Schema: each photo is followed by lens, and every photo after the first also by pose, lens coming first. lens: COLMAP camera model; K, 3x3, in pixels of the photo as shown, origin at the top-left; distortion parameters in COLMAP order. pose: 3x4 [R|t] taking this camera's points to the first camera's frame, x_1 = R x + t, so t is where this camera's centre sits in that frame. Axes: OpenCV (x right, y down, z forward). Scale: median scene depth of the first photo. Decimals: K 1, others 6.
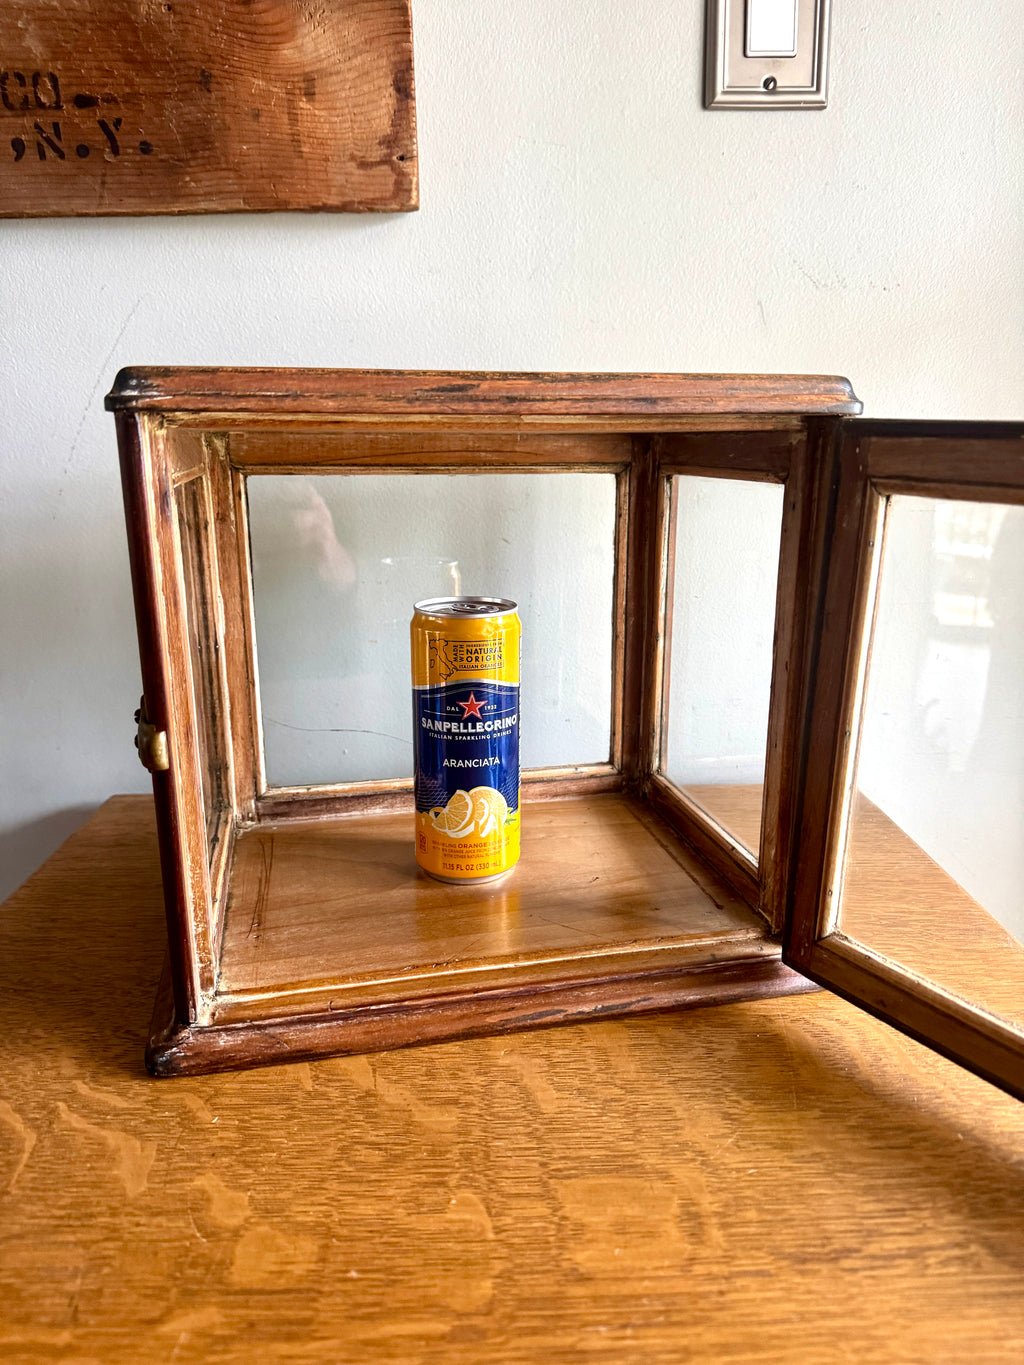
lens RADIAL K [[982.8, 0, 512.7], [0, 982.8, 683.2], [0, 0, 1]] dist [-0.001772, -0.008676]
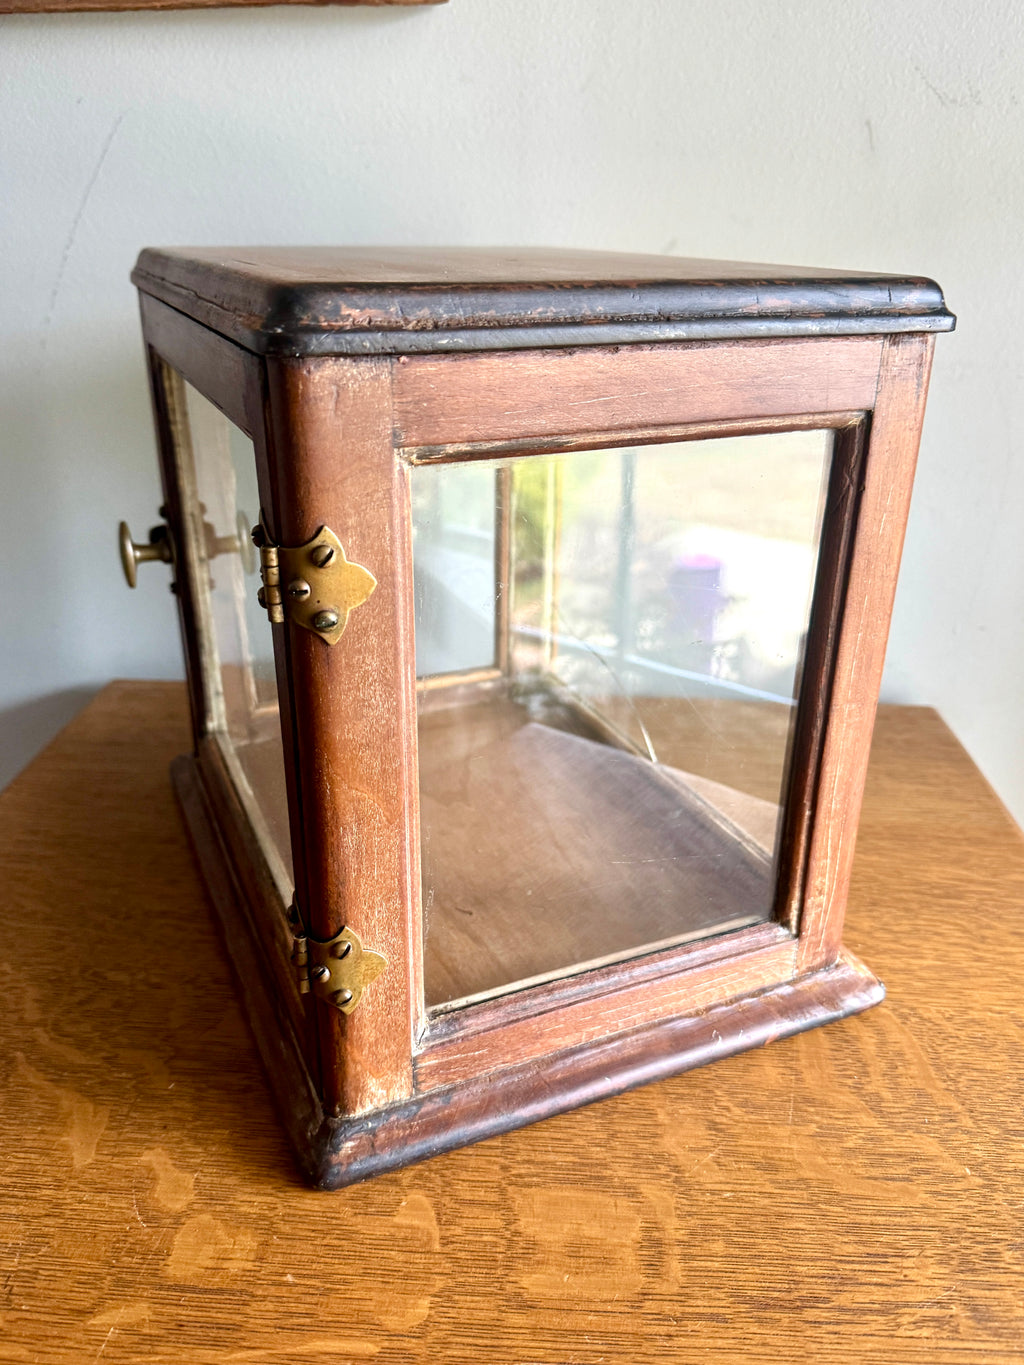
lens RADIAL K [[1080.6, 0, 506.6], [0, 1080.6, 681.0], [0, 0, 1]] dist [-0.020183, 0.004800]
pose [[0.995673, 0.048997, -0.078954, 0.078764], [-0.035154, 0.985152, 0.168046, -0.121372], [0.086016, -0.164543, 0.982612, 0.056468]]
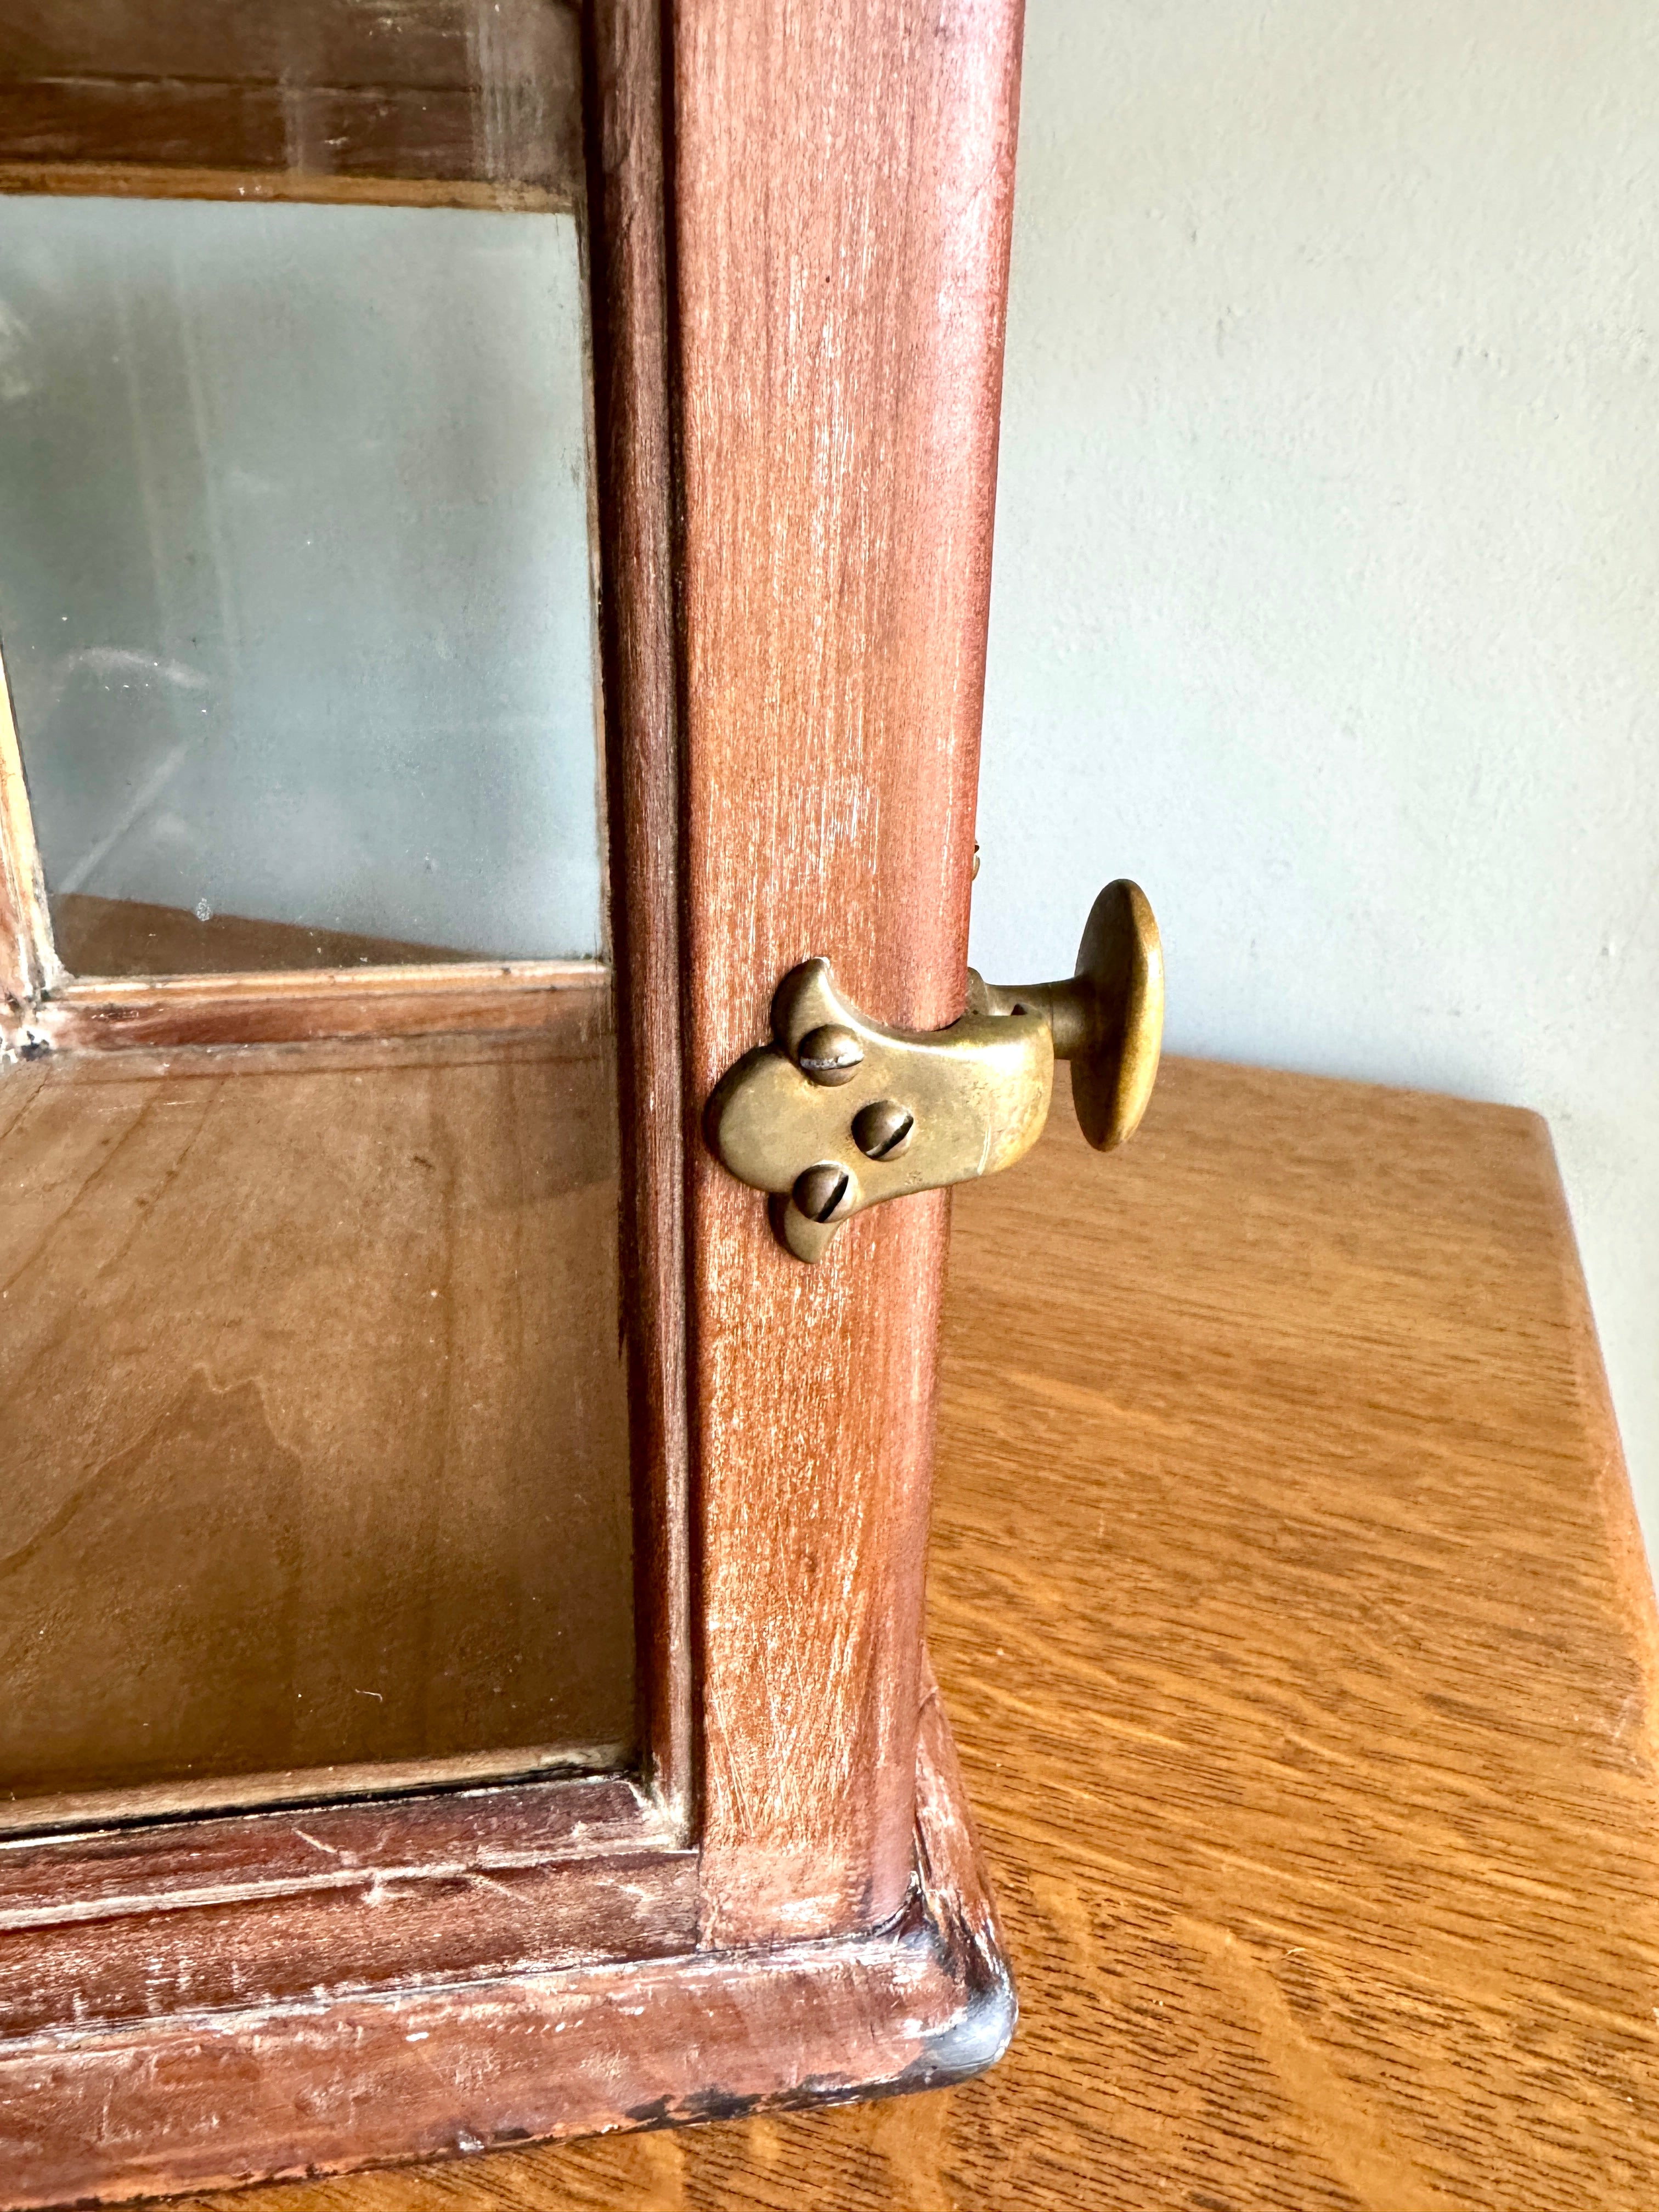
lens RADIAL K [[1549.3, 0, 830.7], [0, 1549.3, 1044.8], [0, 0, 1]] dist [-0.000019, 0.002988]
pose [[0.942664, 0.161508, -0.292061, 0.463918], [-0.105208, 0.974294, 0.199207, -0.034528], [0.316726, -0.157058, 0.935424, 0.585133]]
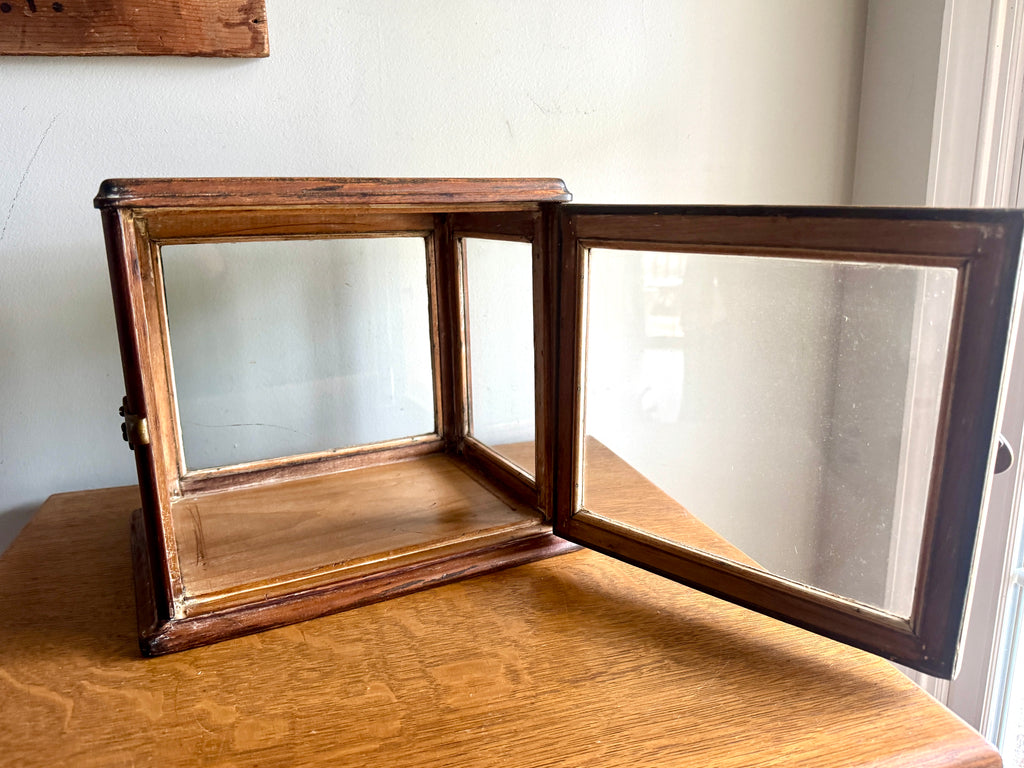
lens RADIAL K [[785.4, 0, 518.4], [0, 785.4, 383.9], [0, 0, 1]] dist [0.002147, -0.009847]
pose [[0.969992, -0.072839, 0.231972, -0.069718], [0.077537, 0.996927, -0.011185, 0.049170], [-0.230444, 0.028835, 0.972658, -0.273861]]
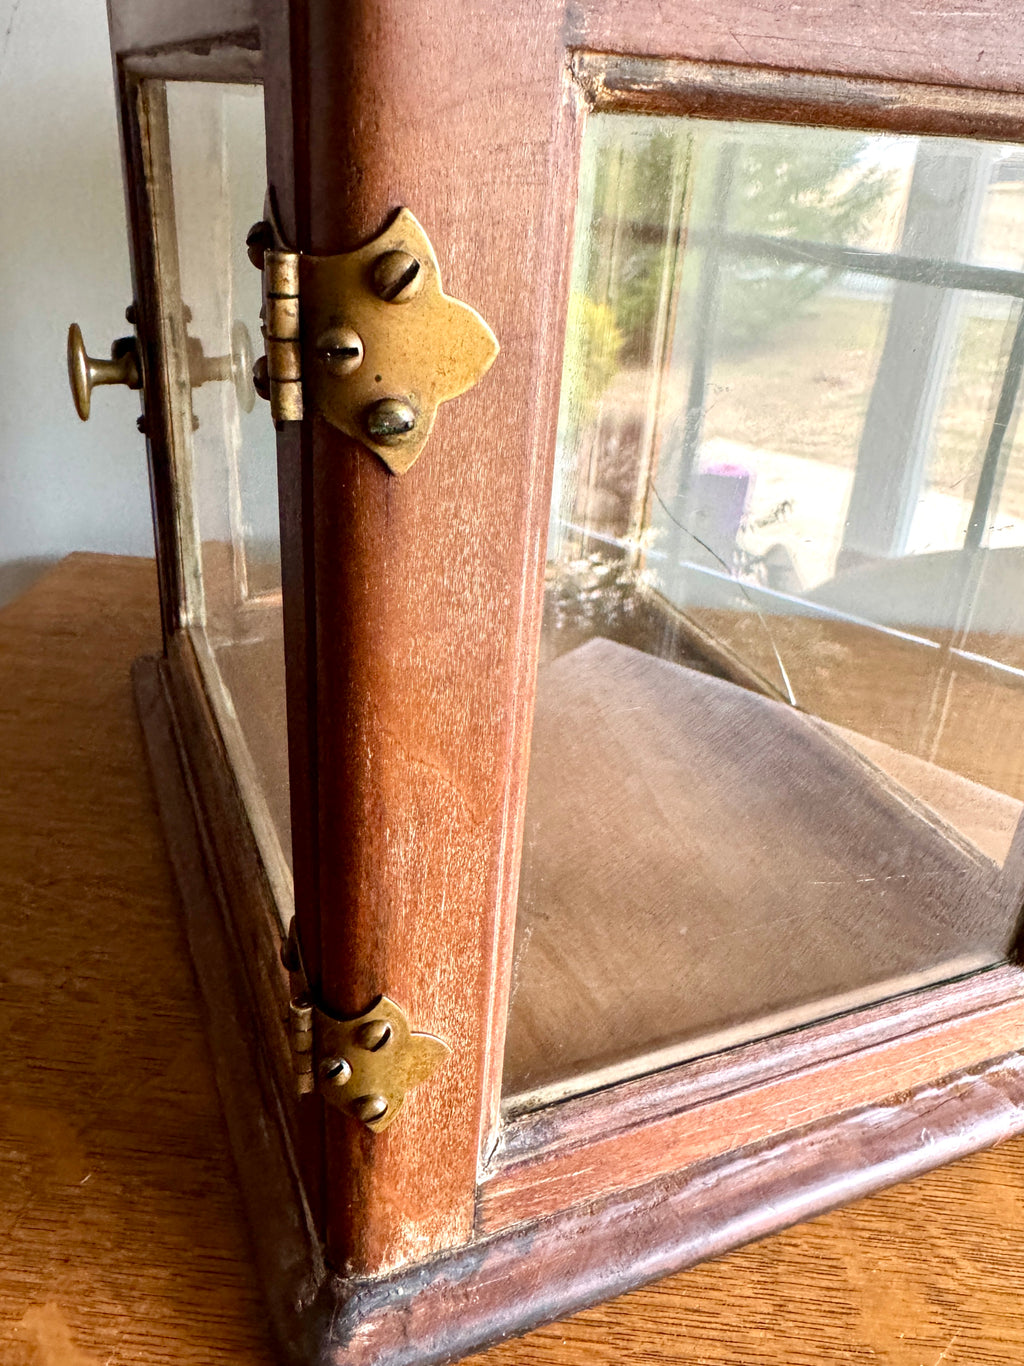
lens RADIAL K [[1090.1, 0, 518.1], [0, 1090.1, 637.1], [0, 0, 1]] dist [-0.105293, 0.117928]
pose [[0.991942, 0.109903, -0.063035, -0.028411], [-0.094153, 0.972353, 0.213692, -0.047791], [0.084777, -0.206035, 0.974865, 0.406893]]
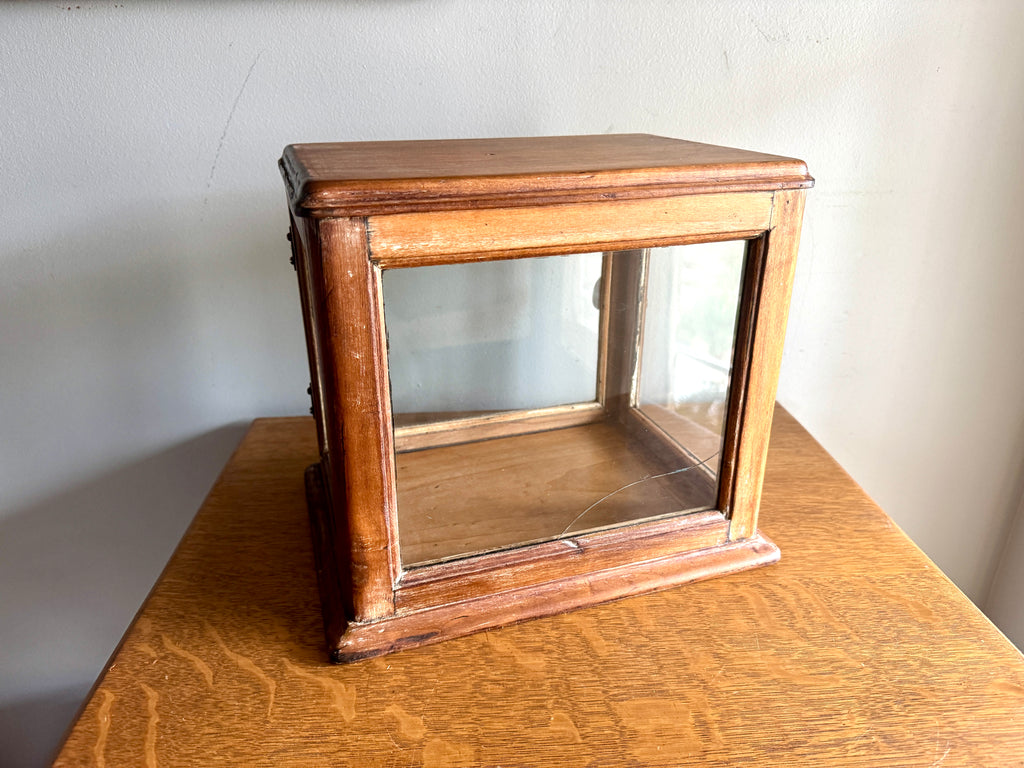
lens RADIAL K [[741.3, 0, 515.1], [0, 741.3, 382.0], [0, 0, 1]] dist [-0.008161, -0.004205]
pose [[0.999335, -0.016504, 0.032511, -0.123640], [0.011579, 0.989183, 0.146230, -0.154403], [-0.034573, -0.145756, 0.988716, -0.086812]]
